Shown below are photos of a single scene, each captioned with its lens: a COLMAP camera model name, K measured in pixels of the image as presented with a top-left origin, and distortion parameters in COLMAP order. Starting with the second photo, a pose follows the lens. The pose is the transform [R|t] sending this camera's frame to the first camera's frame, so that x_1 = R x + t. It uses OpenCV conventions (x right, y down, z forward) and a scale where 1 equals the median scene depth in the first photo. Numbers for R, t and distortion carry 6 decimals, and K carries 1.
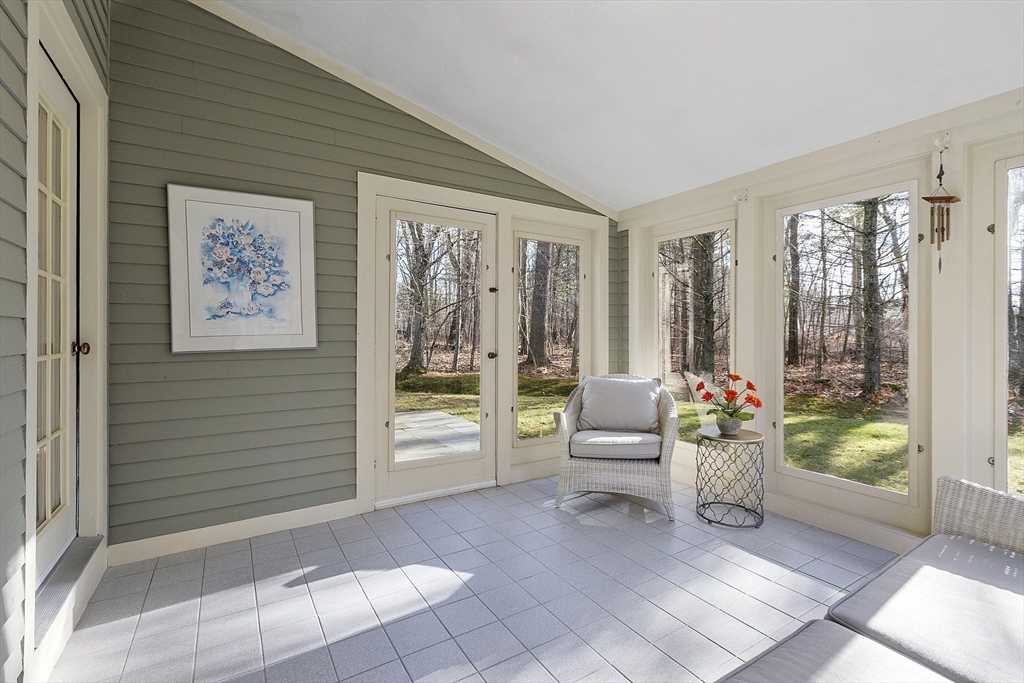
lens RADIAL K [[461.2, 0, 511.5], [0, 461.2, 332.0], [0, 0, 1]] dist [0.000141, 0.001301]
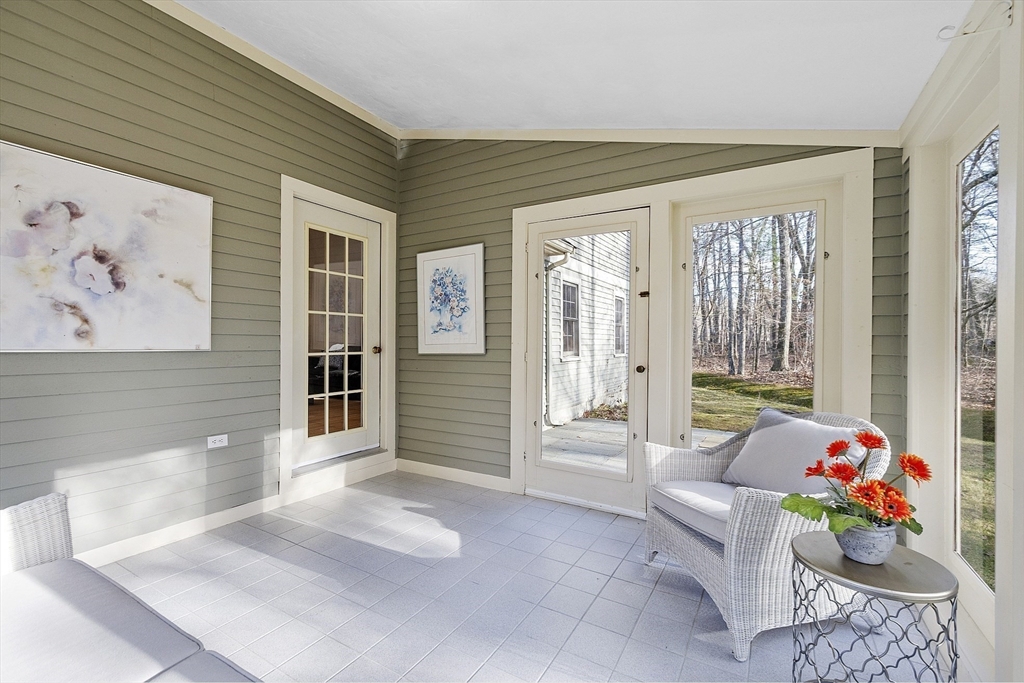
lens RADIAL K [[445.9, 0, 509.9], [0, 445.9, 345.5], [0, 0, 1]] dist [0.003357, -0.000985]
pose [[0.450838, 0.007274, -0.892576, 0.794913], [-0.006391, 0.999967, 0.004921, 0.003709], [0.892583, 0.003485, 0.450870, 0.523221]]
